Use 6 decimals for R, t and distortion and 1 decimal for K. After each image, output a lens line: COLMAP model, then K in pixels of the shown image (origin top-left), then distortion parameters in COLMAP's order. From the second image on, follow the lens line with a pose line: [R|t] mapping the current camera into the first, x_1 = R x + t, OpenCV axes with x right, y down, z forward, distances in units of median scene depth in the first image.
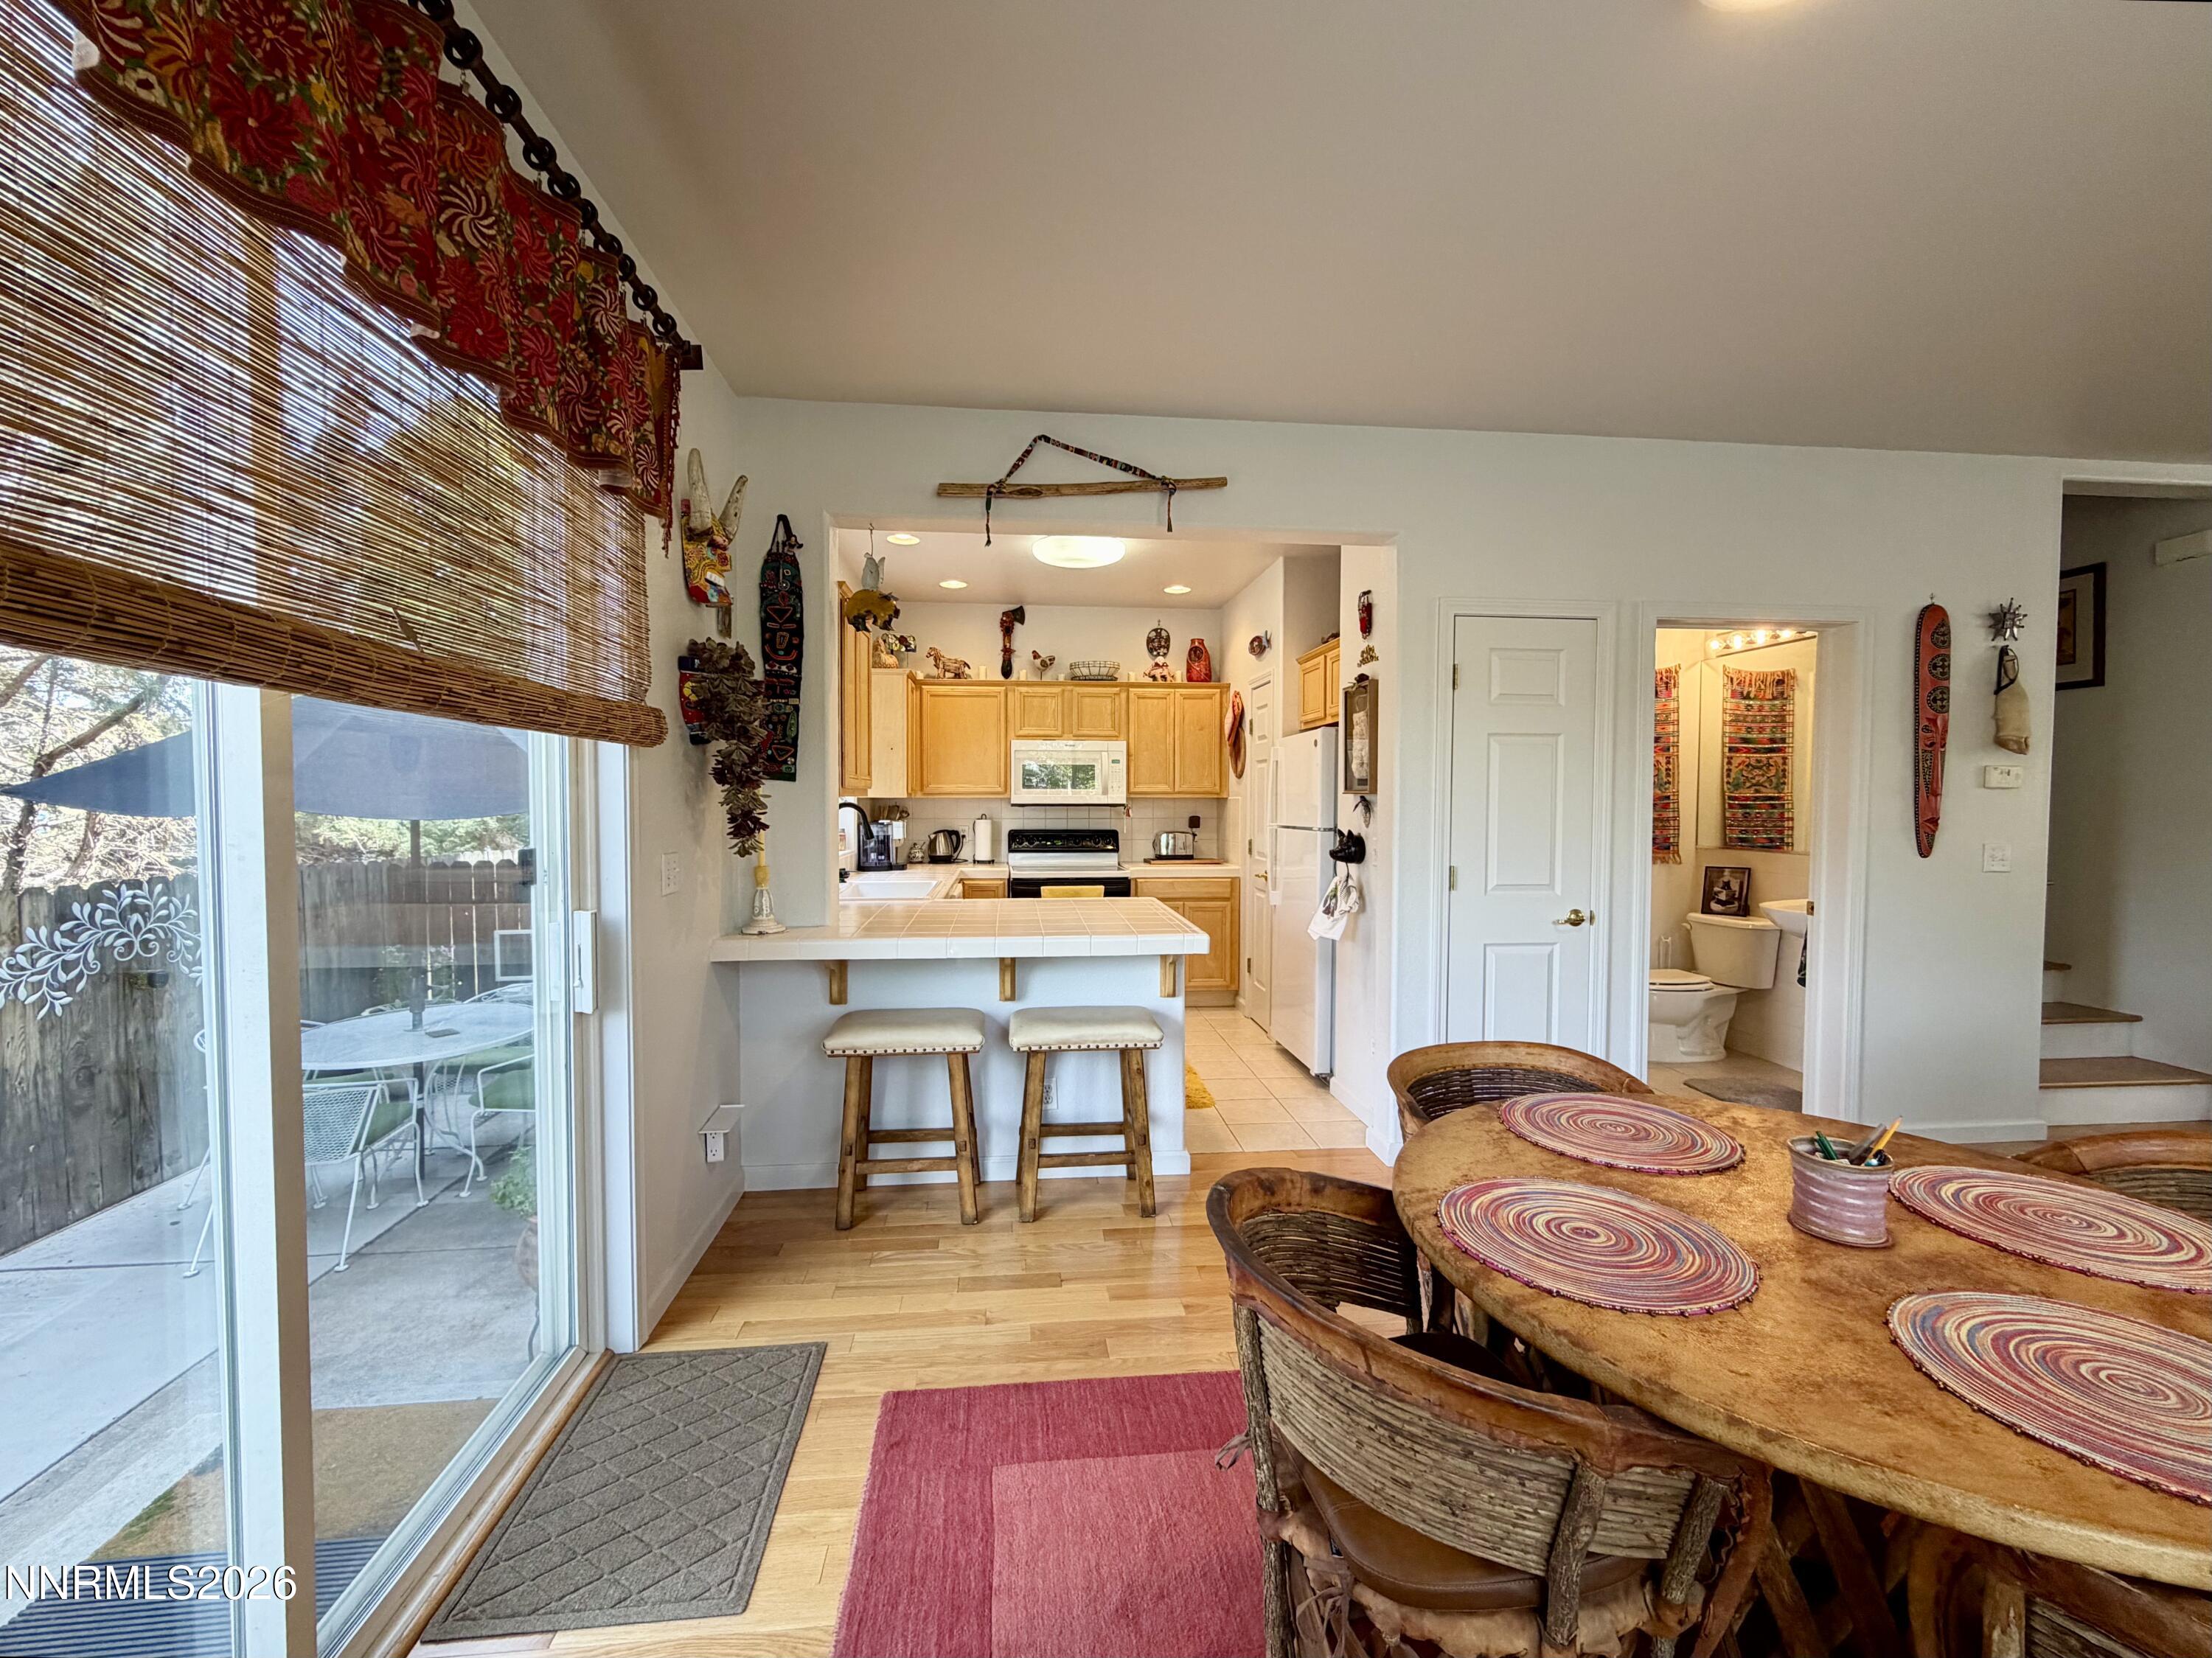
lens RADIAL K [[885.4, 0, 1092.0], [0, 885.4, 832.6], [0, 0, 1]] dist [0.001733, 0.000367]
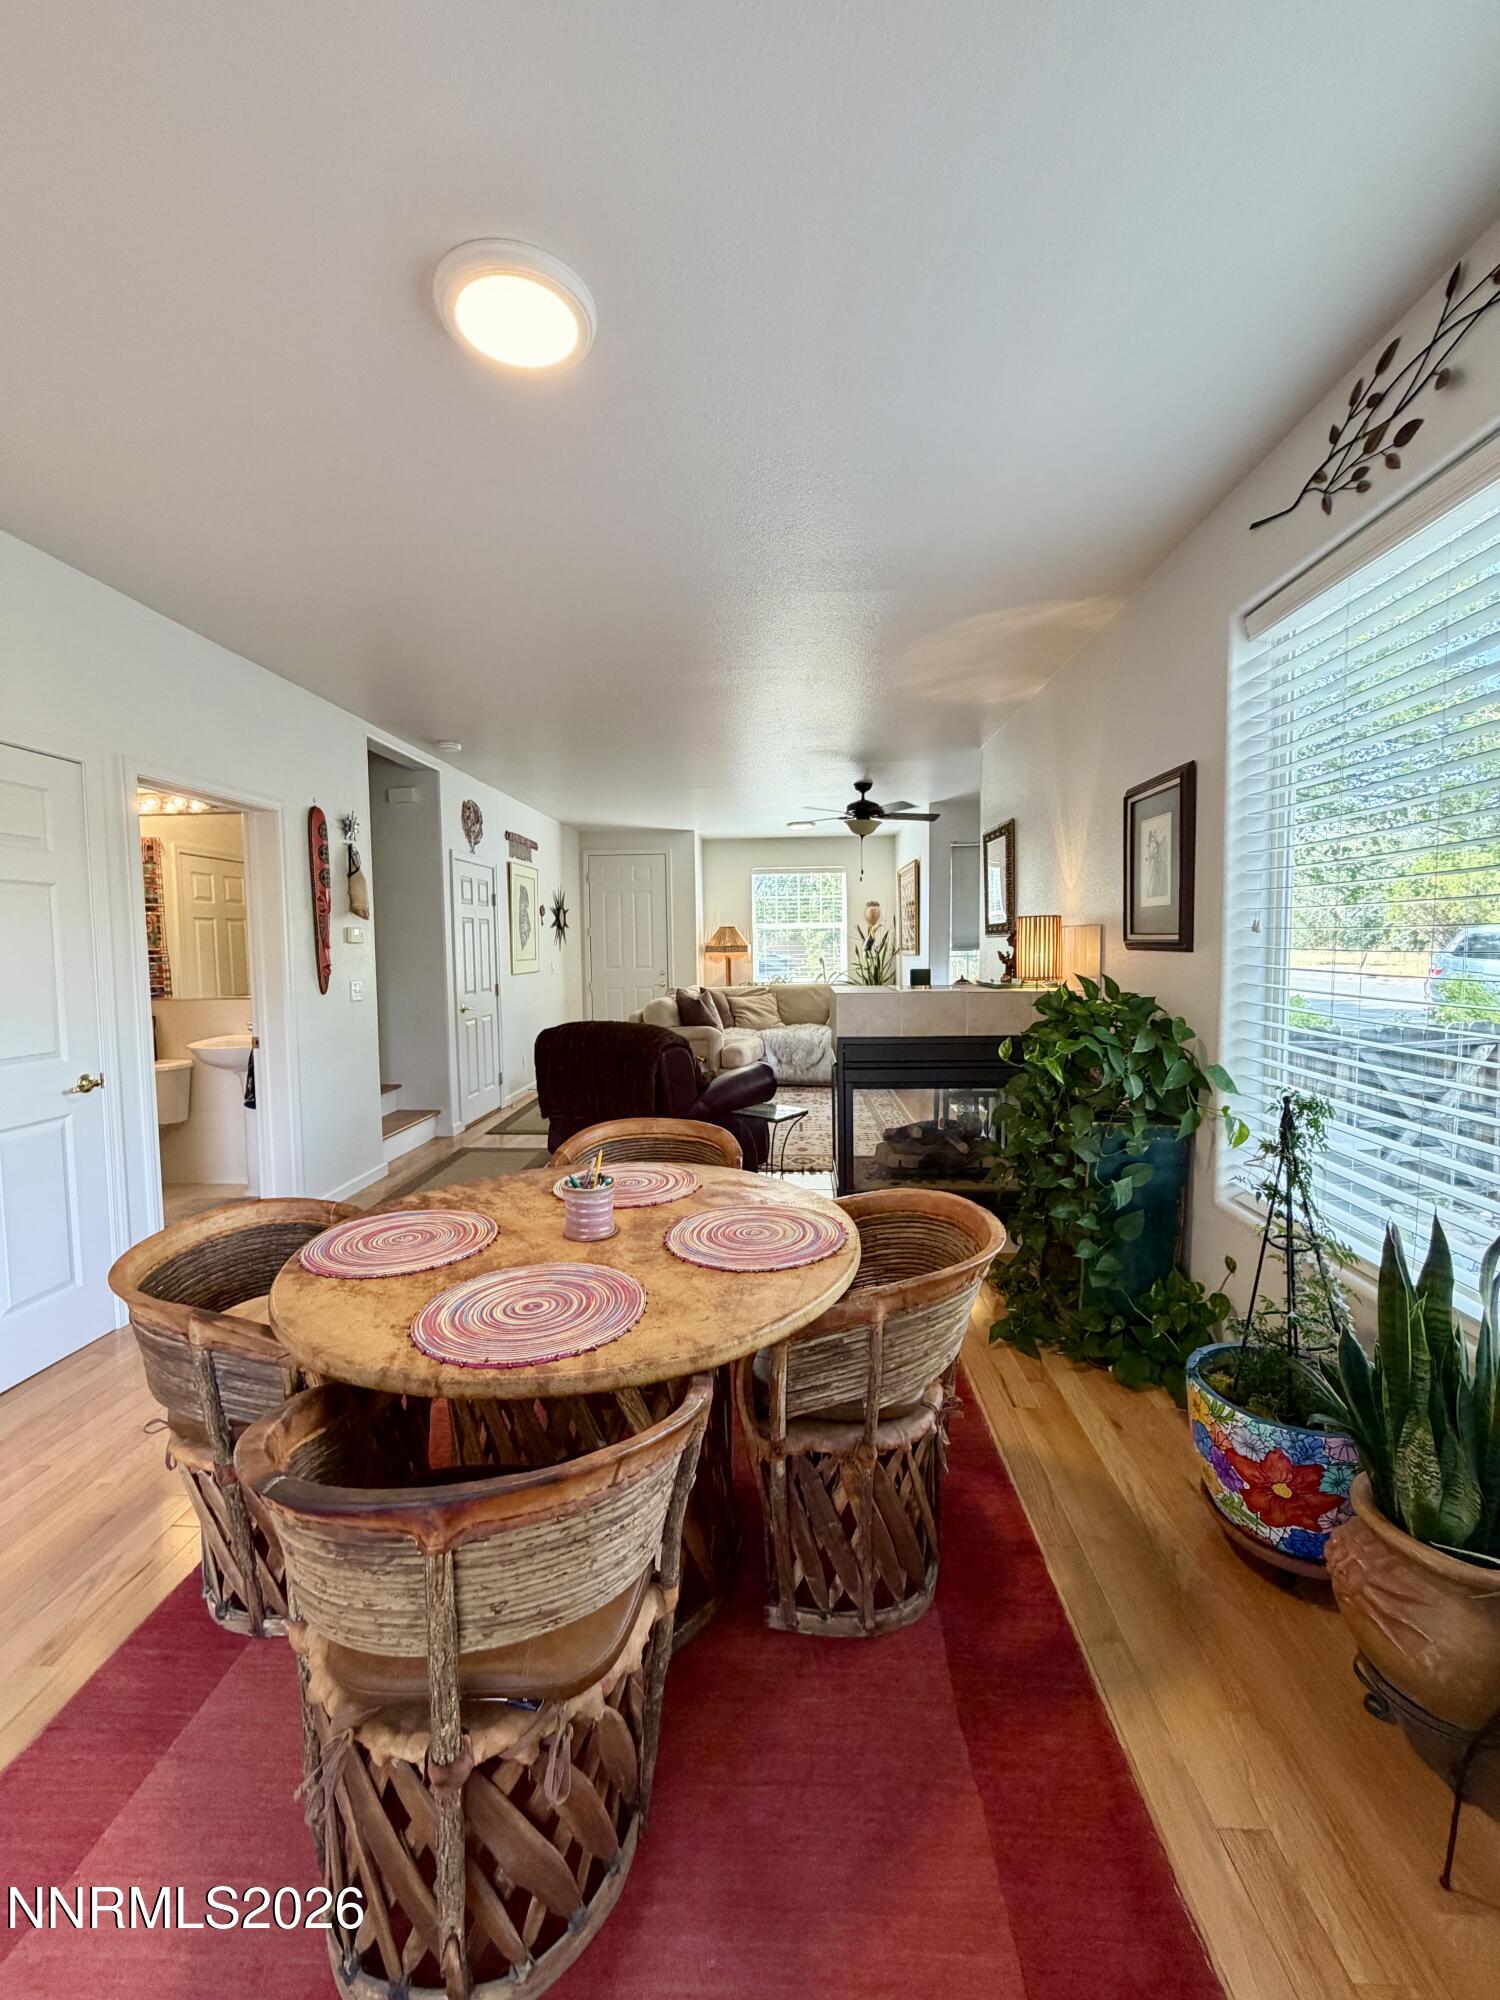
lens RADIAL K [[800.6, 0, 738.6], [0, 800.6, 985.5], [0, 0, 1]] dist [0.001733, 0.000367]
pose [[0.166345, -0.055140, 0.984525, -0.162467], [0.052051, 0.997534, 0.047074, -0.010284], [-0.984693, 0.043415, 0.168805, 0.179673]]
